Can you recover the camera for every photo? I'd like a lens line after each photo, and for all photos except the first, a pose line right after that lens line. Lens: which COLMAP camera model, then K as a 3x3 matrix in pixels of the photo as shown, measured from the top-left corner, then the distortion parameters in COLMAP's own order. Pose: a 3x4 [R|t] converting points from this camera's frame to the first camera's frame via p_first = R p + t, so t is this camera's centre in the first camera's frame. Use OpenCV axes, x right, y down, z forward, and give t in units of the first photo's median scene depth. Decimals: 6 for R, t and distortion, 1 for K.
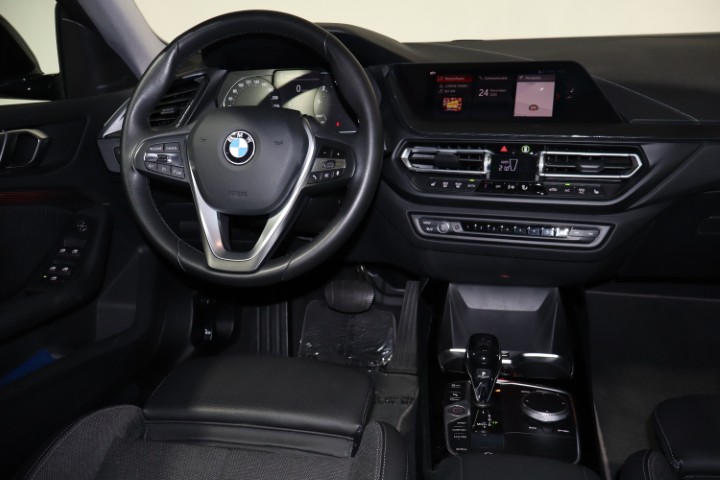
lens RADIAL K [[603.8, 0, 360.0], [0, 603.8, 238.0], [0, 0, 1]] dist [-0.007036, 0.005926]
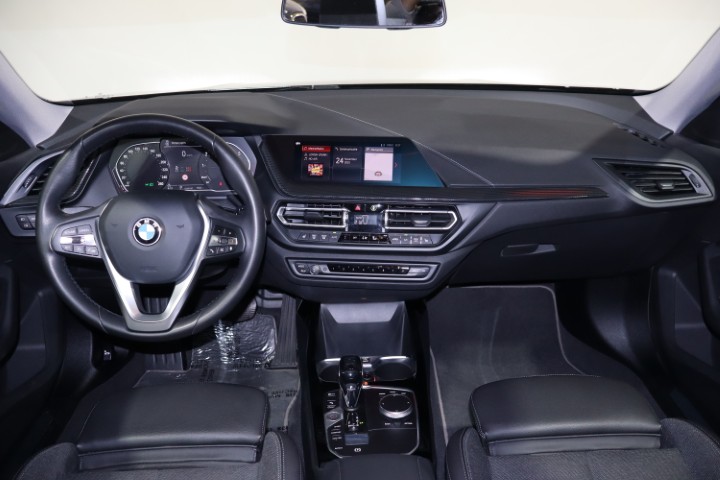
lens RADIAL K [[603.8, 0, 361.5], [0, 603.8, 237.2], [0, 0, 1]] dist [-0.007036, 0.005926]
pose [[0.972762, -0.069695, 0.221081, -0.042480], [0.051650, 0.994922, 0.086386, -0.197505], [-0.225979, -0.072614, 0.971422, -0.258403]]
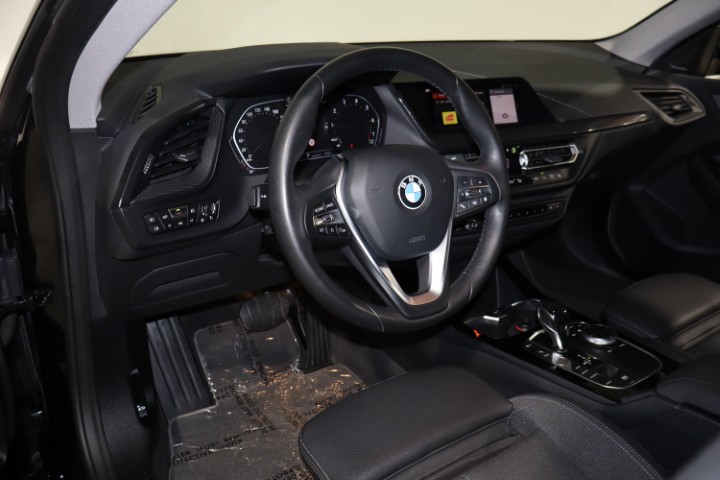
lens RADIAL K [[603.8, 0, 364.9], [0, 603.8, 238.2], [0, 0, 1]] dist [-0.007036, 0.005926]
pose [[0.699653, -0.232902, 0.675457, -0.835648], [0.178031, 0.972389, 0.150877, -0.213217], [-0.691946, 0.014691, 0.721799, 0.305089]]
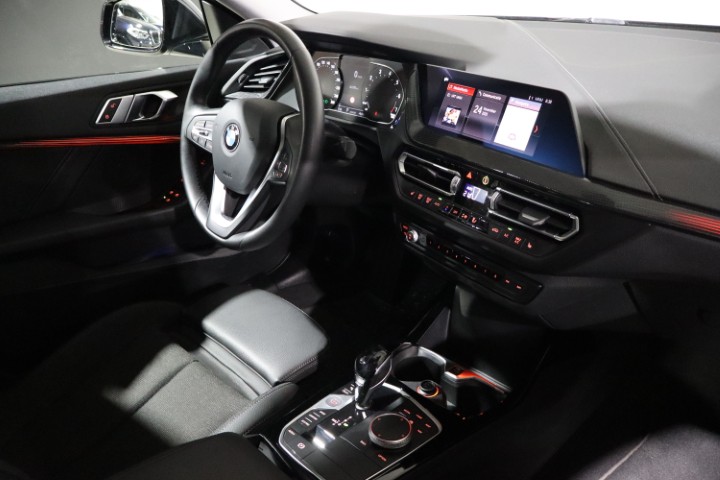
lens RADIAL K [[603.8, 0, 361.5], [0, 603.8, 235.7], [0, 0, 1]] dist [-0.007036, 0.005926]
pose [[0.816987, 0.252460, -0.518456, 0.624535], [-0.162517, 0.963432, 0.213043, -0.232830], [0.553281, -0.089796, 0.828140, 0.100419]]
